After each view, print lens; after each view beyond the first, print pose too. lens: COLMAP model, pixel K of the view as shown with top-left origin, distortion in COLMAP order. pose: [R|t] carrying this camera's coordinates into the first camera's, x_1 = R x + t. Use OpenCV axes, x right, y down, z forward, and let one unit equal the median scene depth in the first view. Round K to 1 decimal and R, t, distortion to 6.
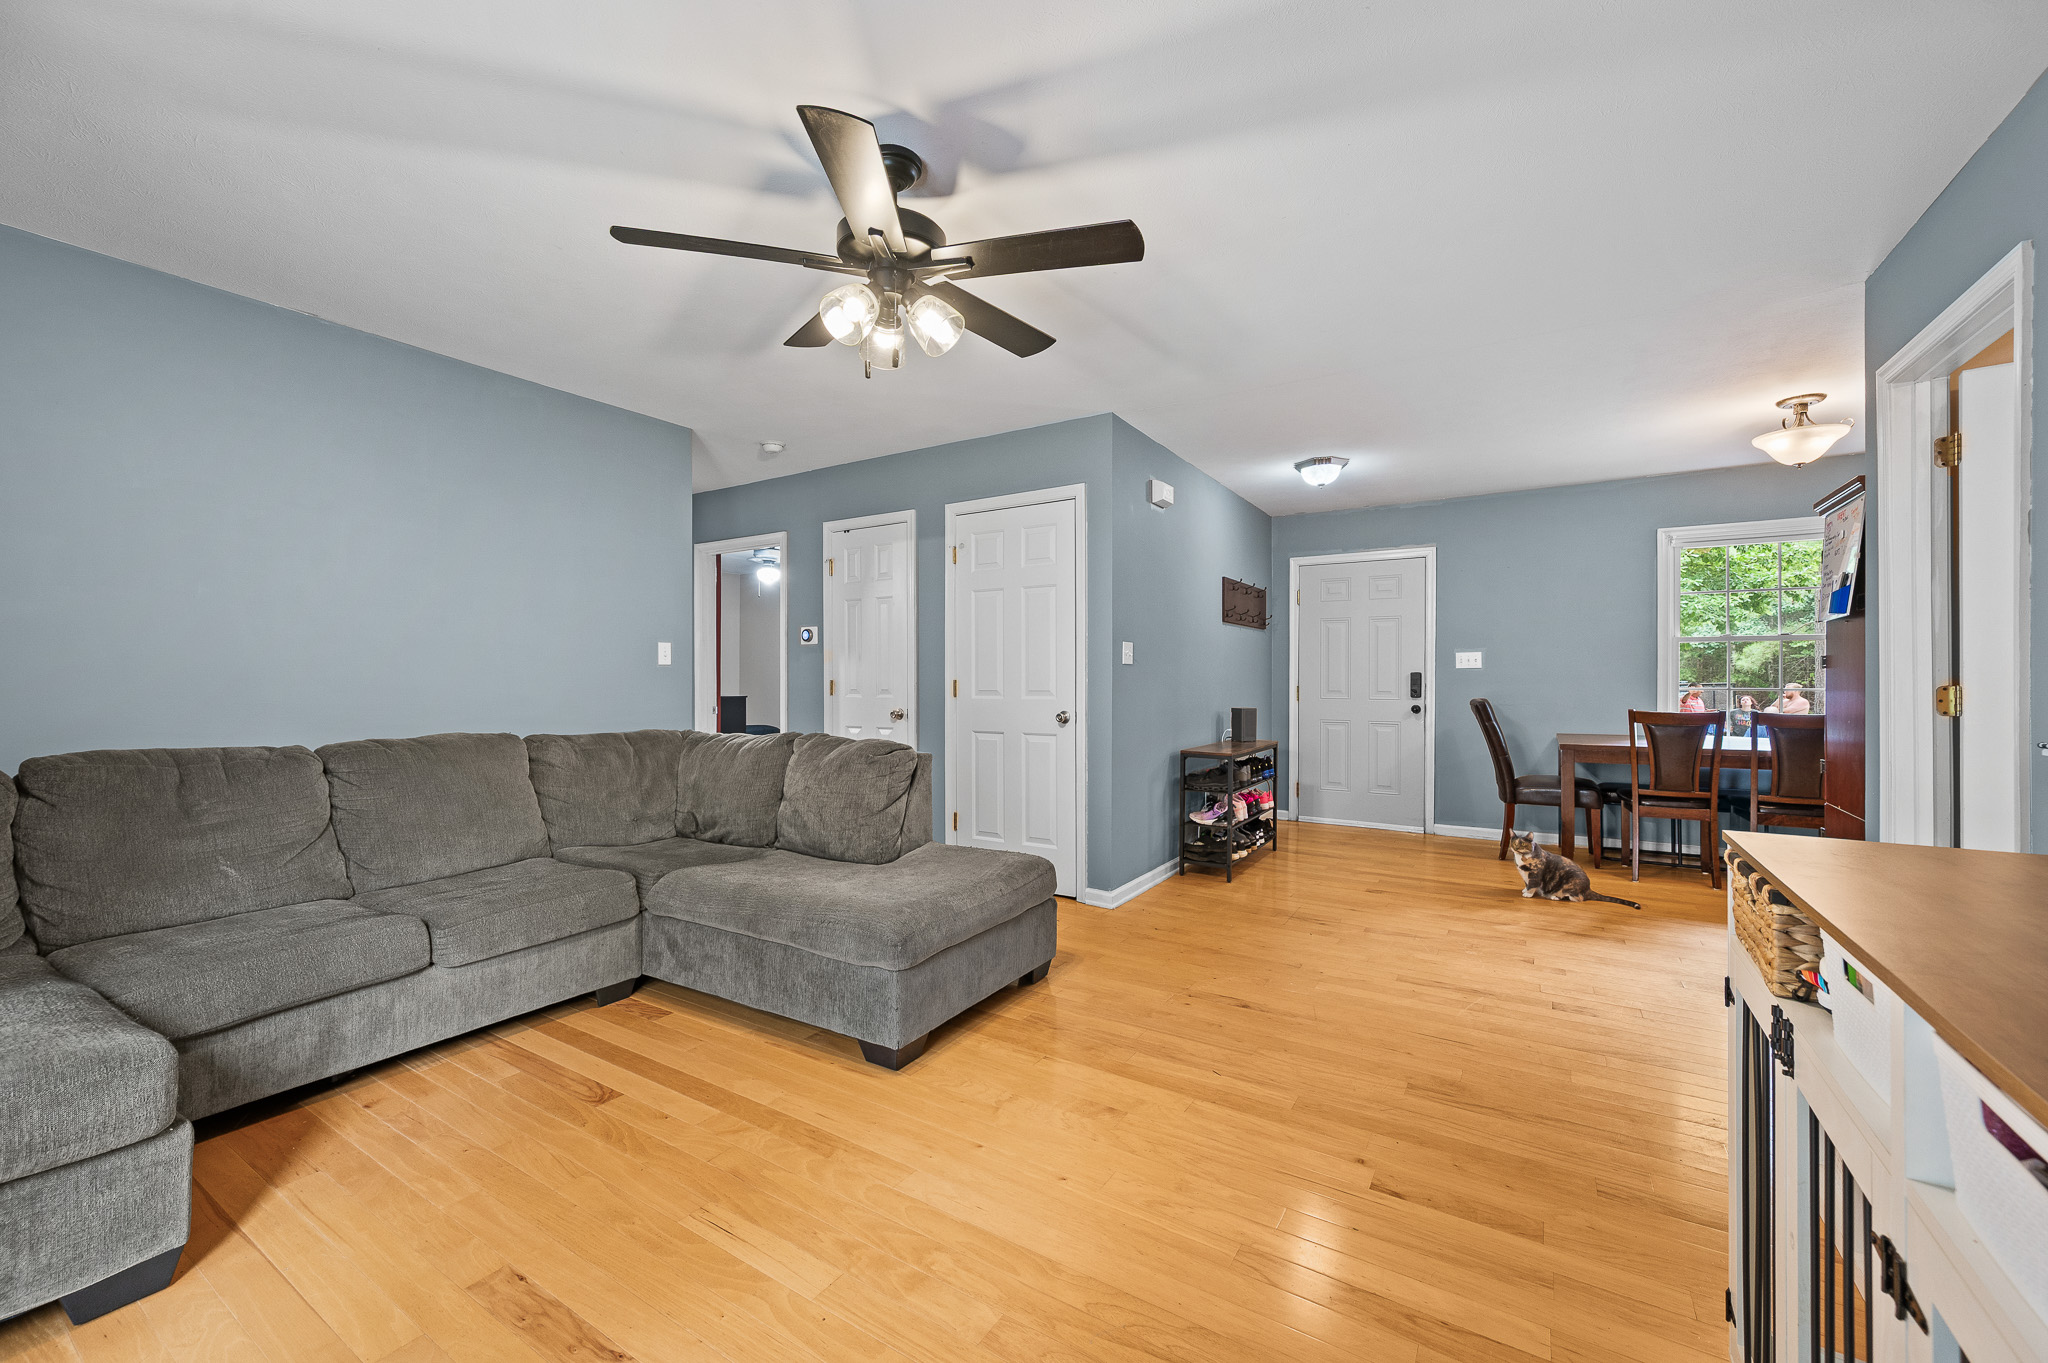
lens RADIAL K [[814.4, 0, 1015.9], [0, 814.4, 683.3], [0, 0, 1]] dist [-0.001172, 0.000434]
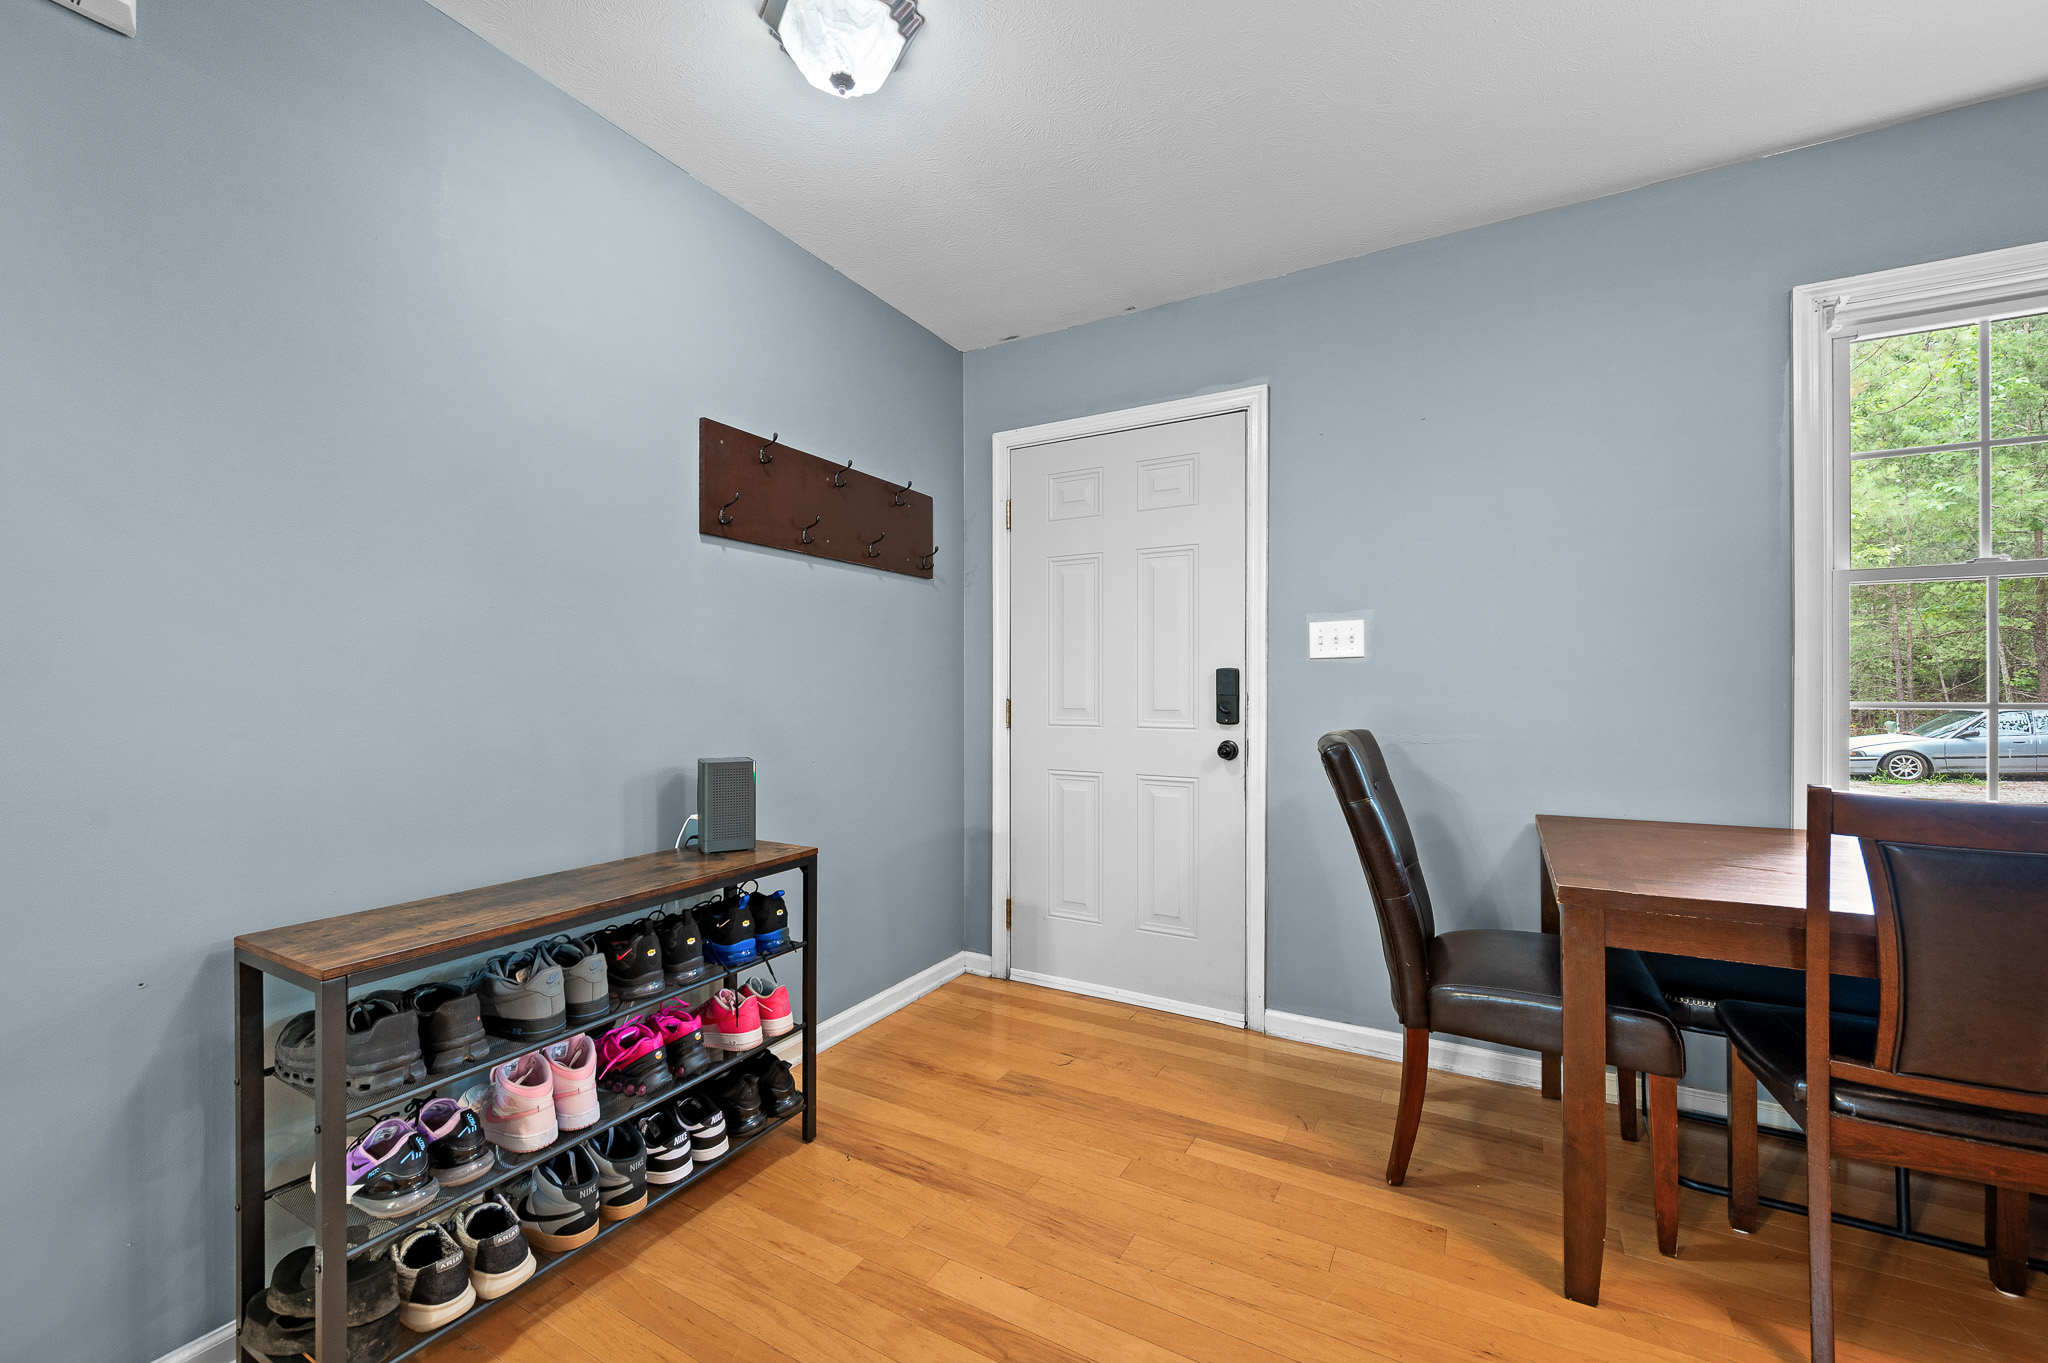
lens RADIAL K [[814.4, 0, 1024.8], [0, 814.4, 696.0], [0, 0, 1]] dist [-0.001172, 0.000434]
pose [[0.998717, -0.002143, 0.050595, 0.363100], [0.002070, 0.999997, 0.001489, 0.001067], [-0.050598, -0.001383, 0.998718, 0.567085]]
